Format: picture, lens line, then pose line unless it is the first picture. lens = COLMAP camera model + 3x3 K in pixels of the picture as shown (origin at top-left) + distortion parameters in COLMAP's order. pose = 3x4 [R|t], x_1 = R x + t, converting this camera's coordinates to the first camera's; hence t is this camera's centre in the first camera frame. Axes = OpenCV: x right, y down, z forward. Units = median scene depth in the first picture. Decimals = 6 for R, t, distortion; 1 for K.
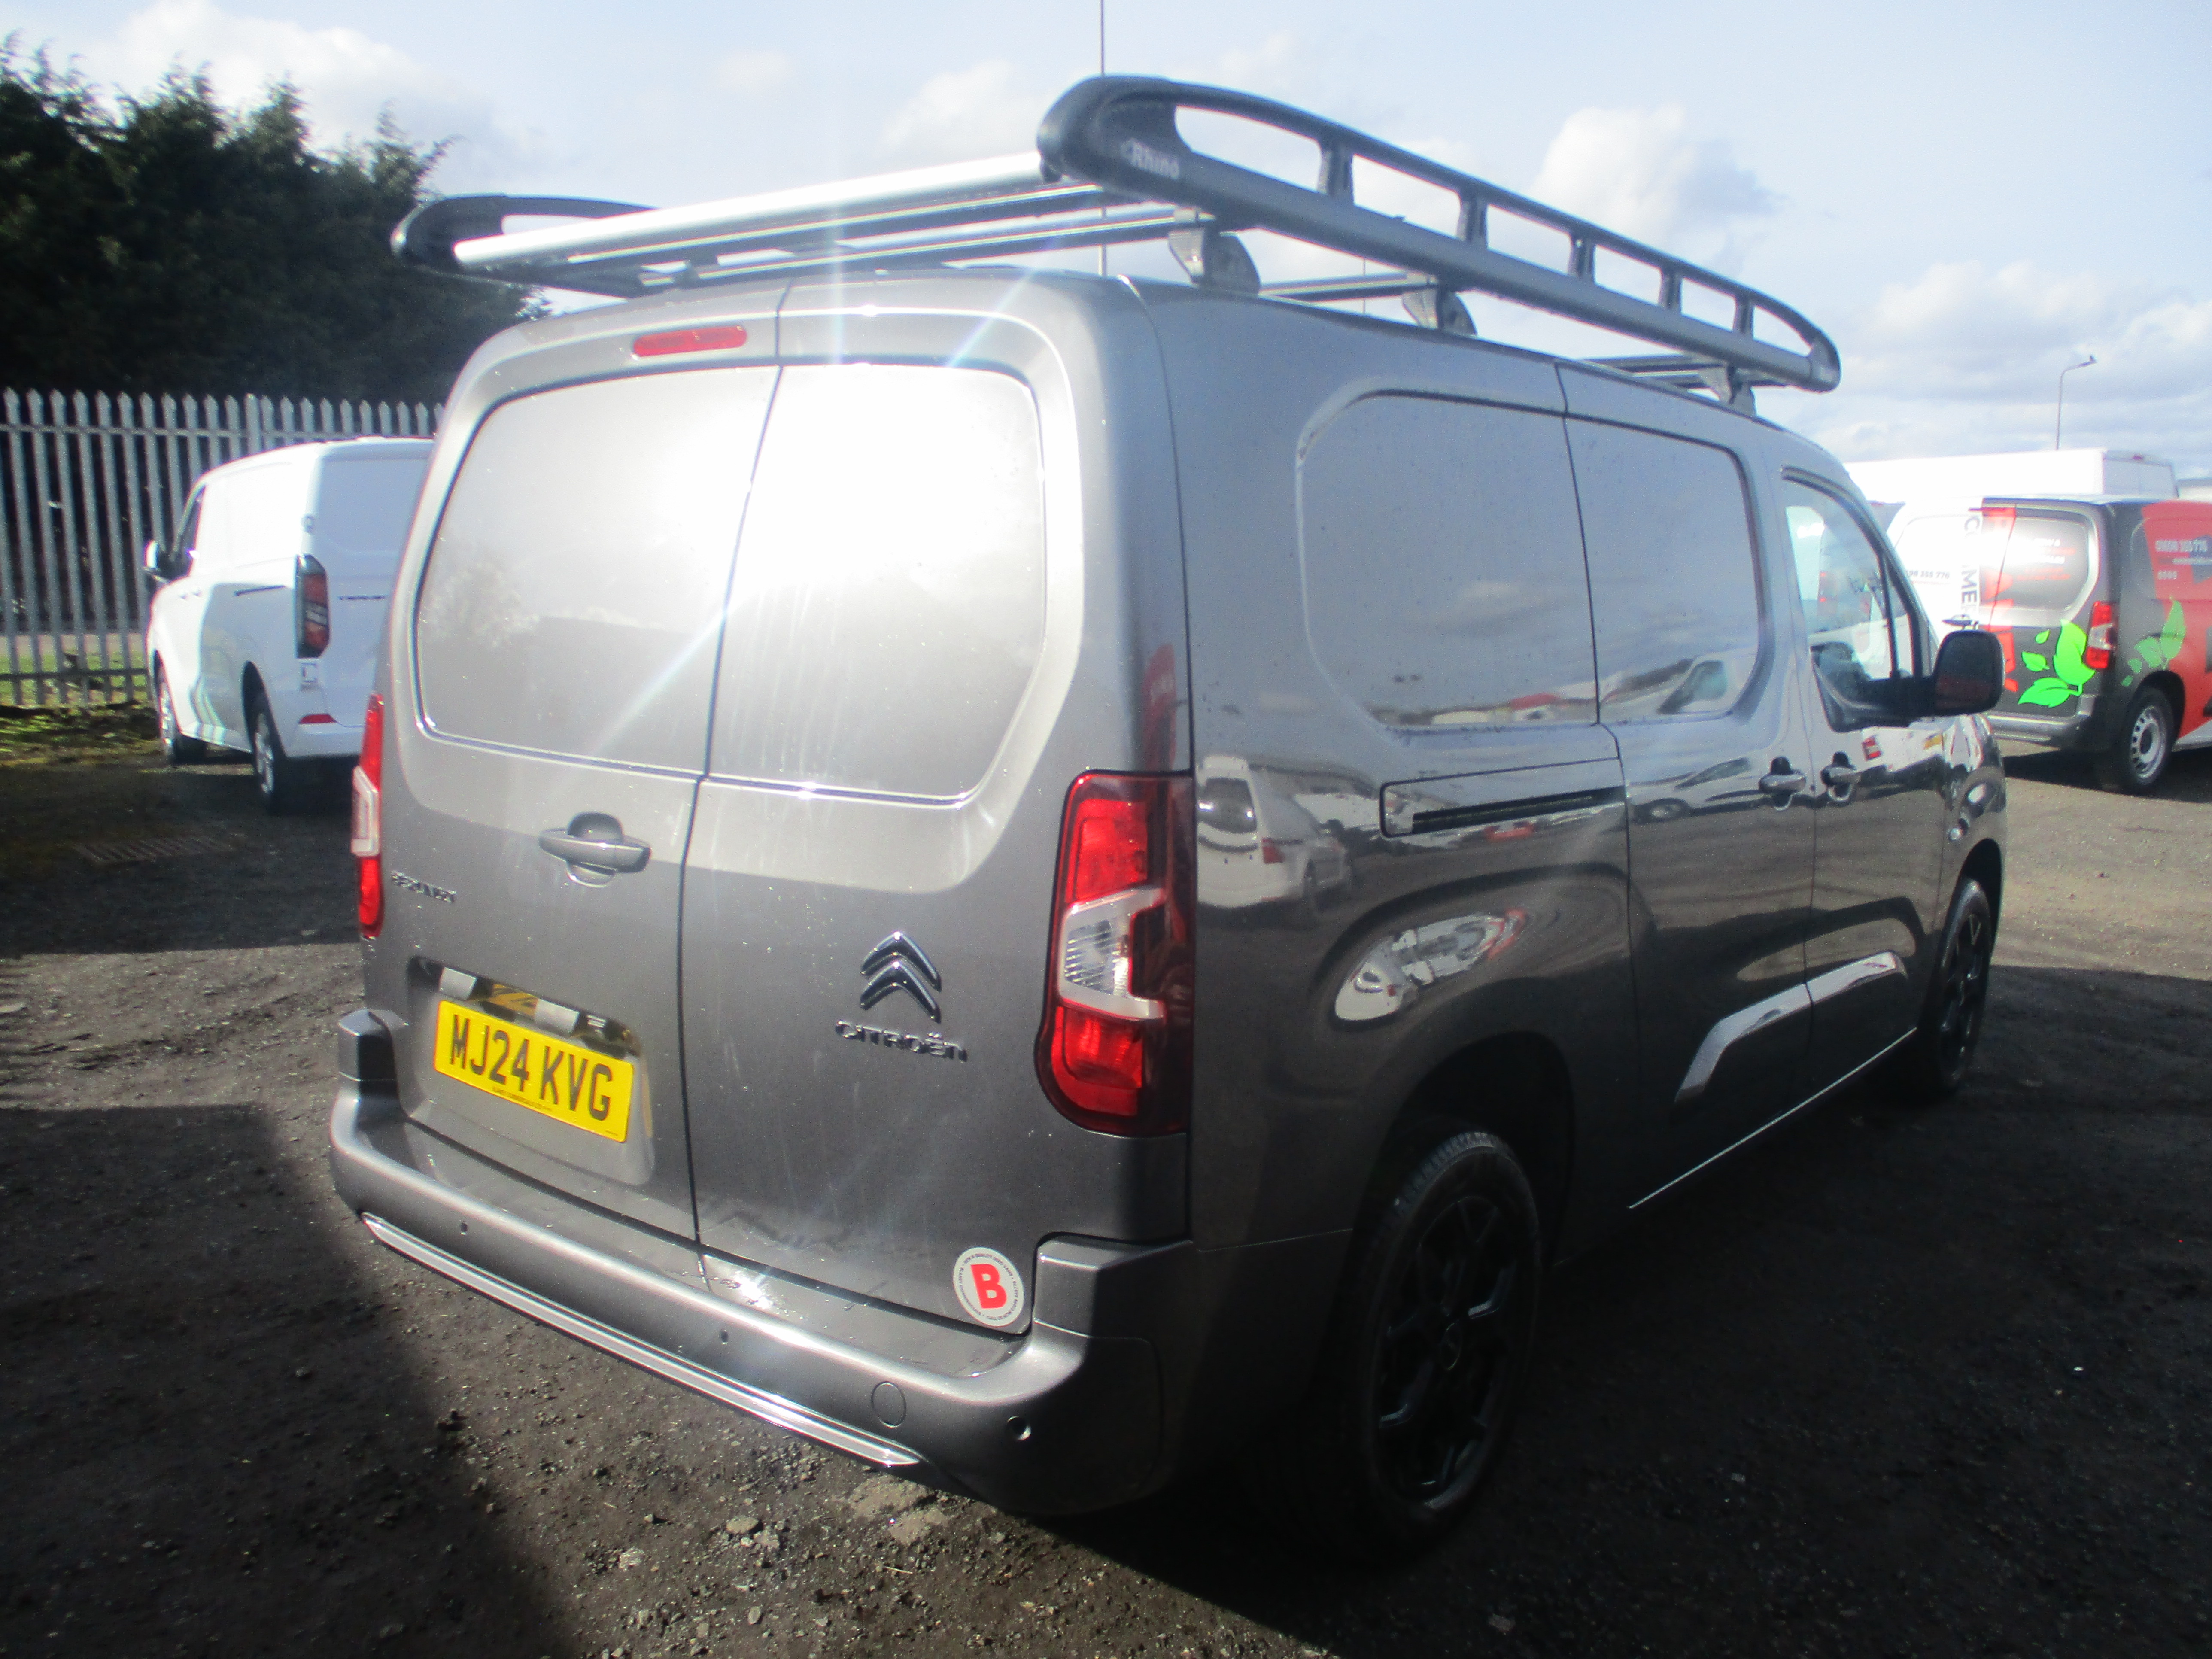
lens RADIAL K [[1901.3, 0, 1106.0], [0, 1901.3, 829.5], [0, 0, 1]] dist [-0.009608, -0.007897]
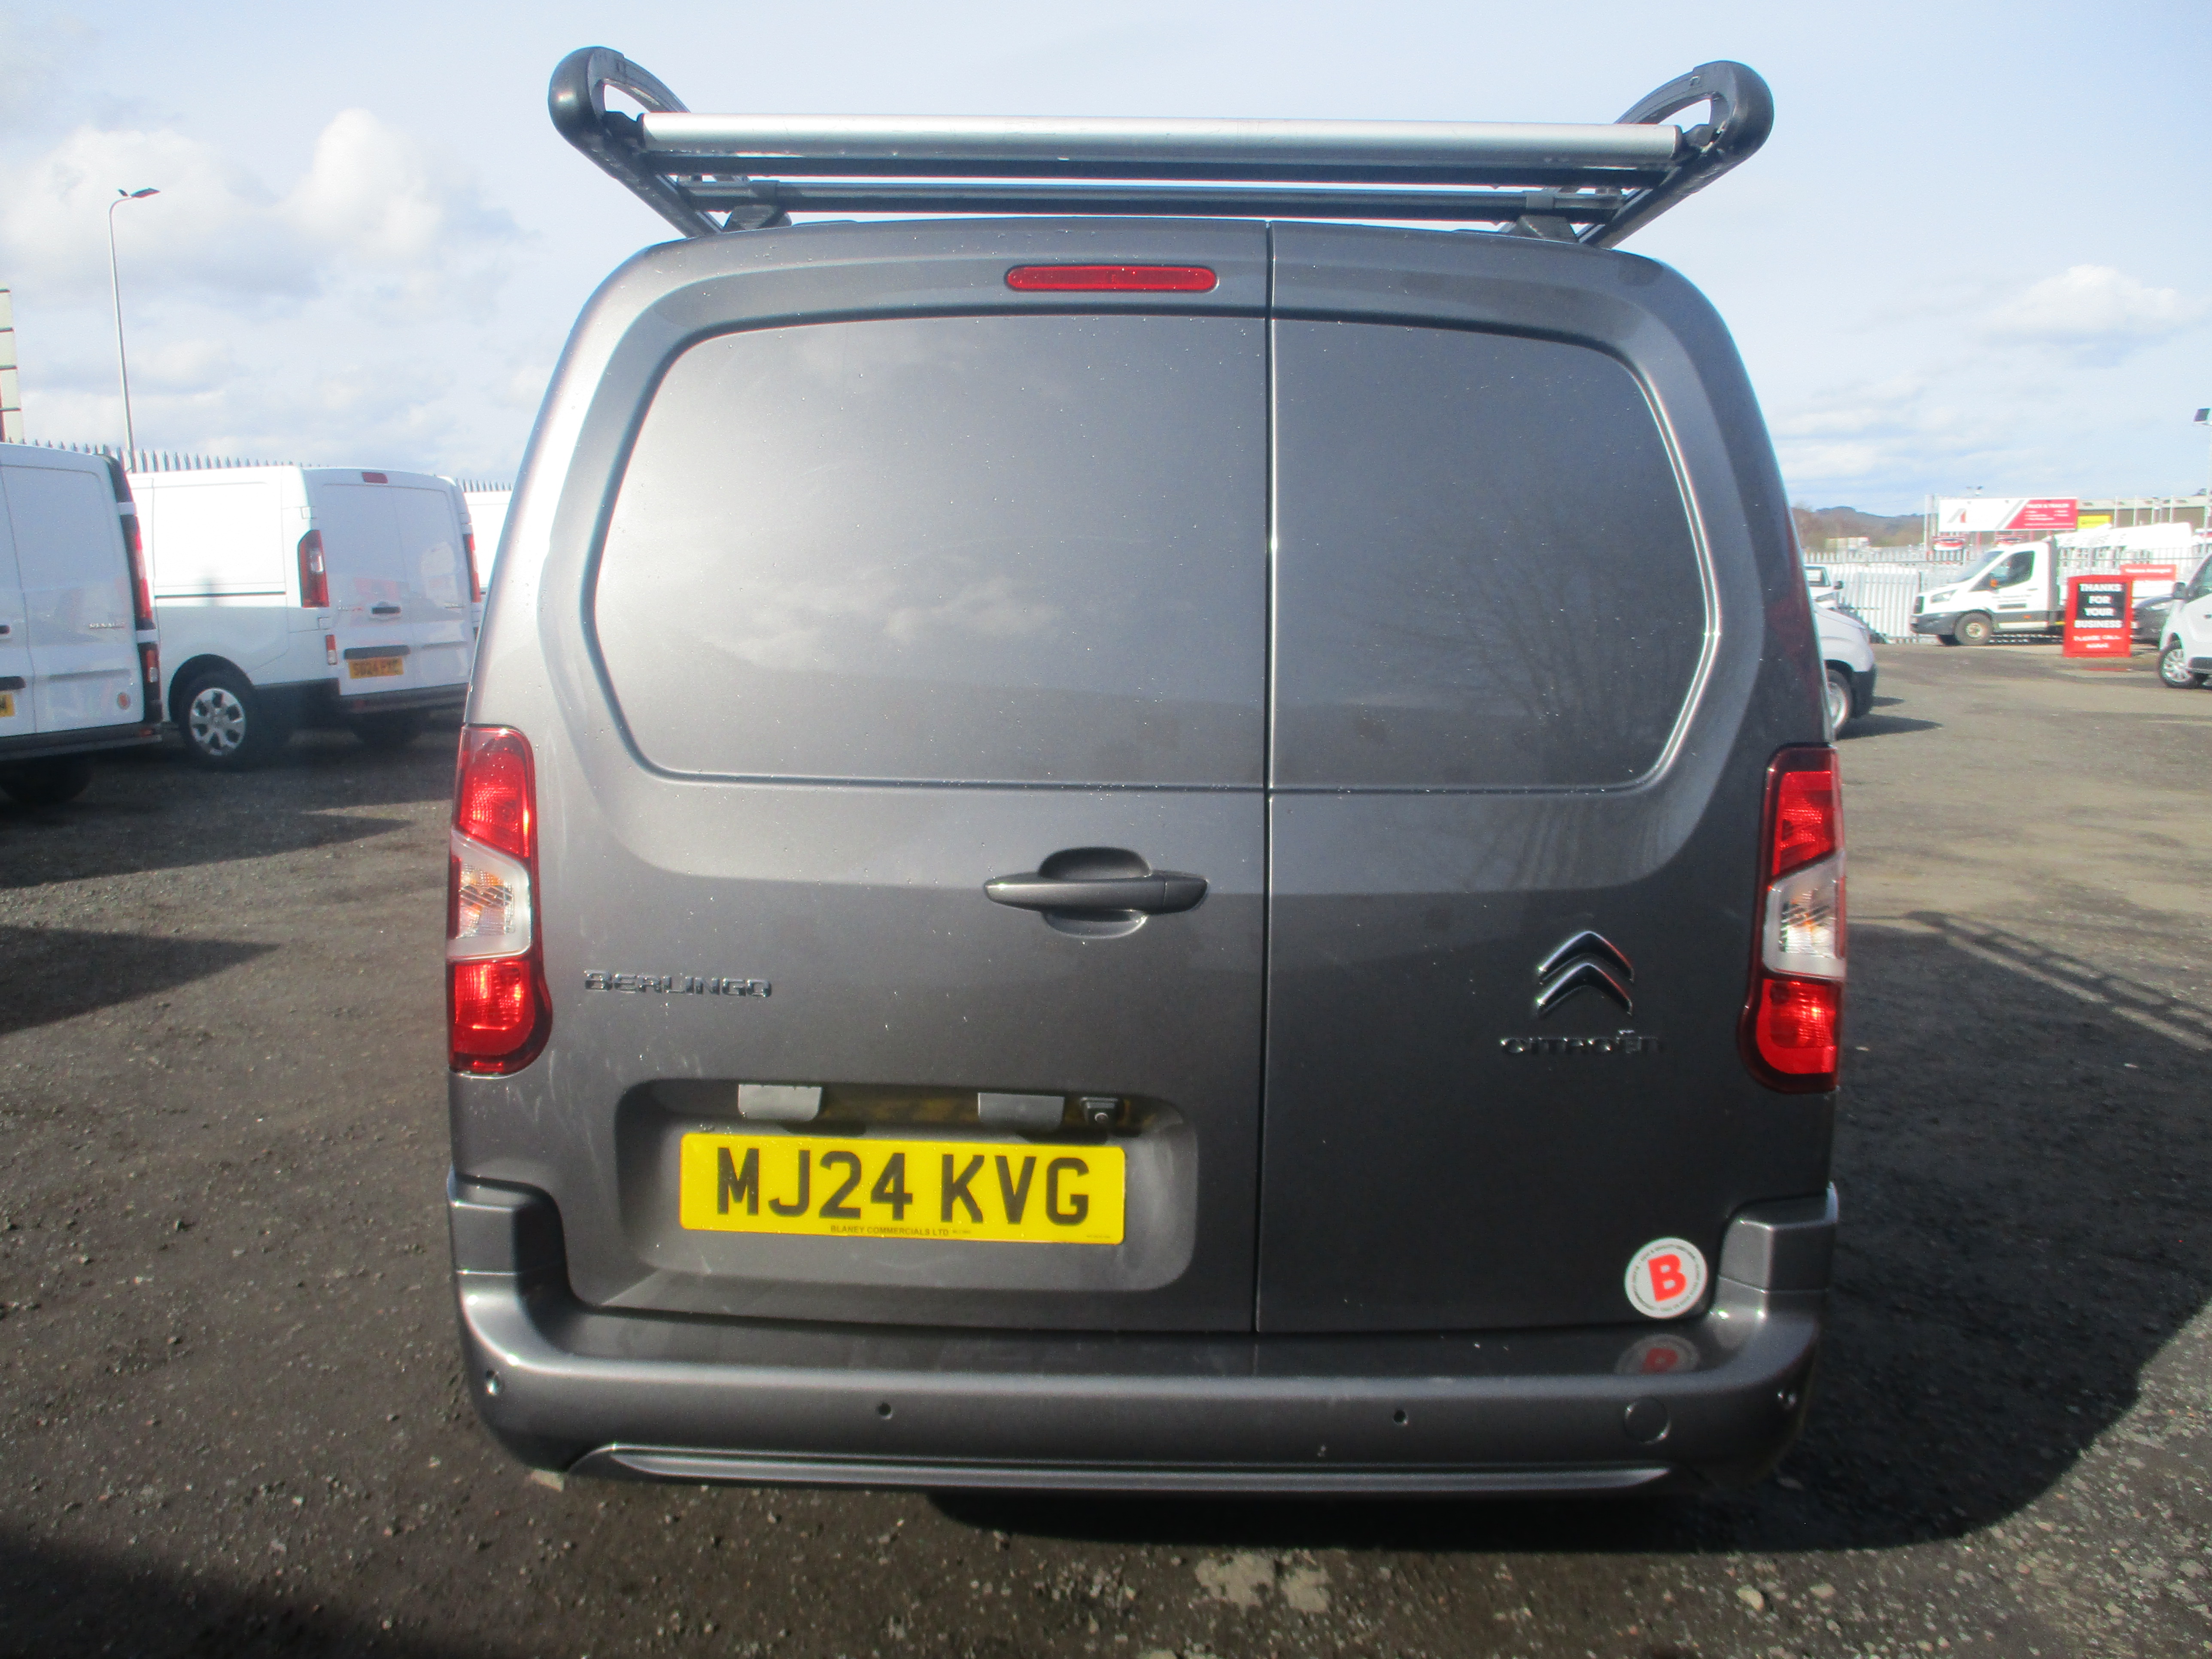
lens RADIAL K [[1901.3, 0, 1106.0], [0, 1901.3, 829.5], [0, 0, 1]] dist [-0.009608, -0.007897]
pose [[0.789008, -0.098796, 0.606387, -0.687931], [0.097171, 0.994630, 0.035615, -0.041734], [-0.606649, 0.030823, 0.794372, 0.312075]]
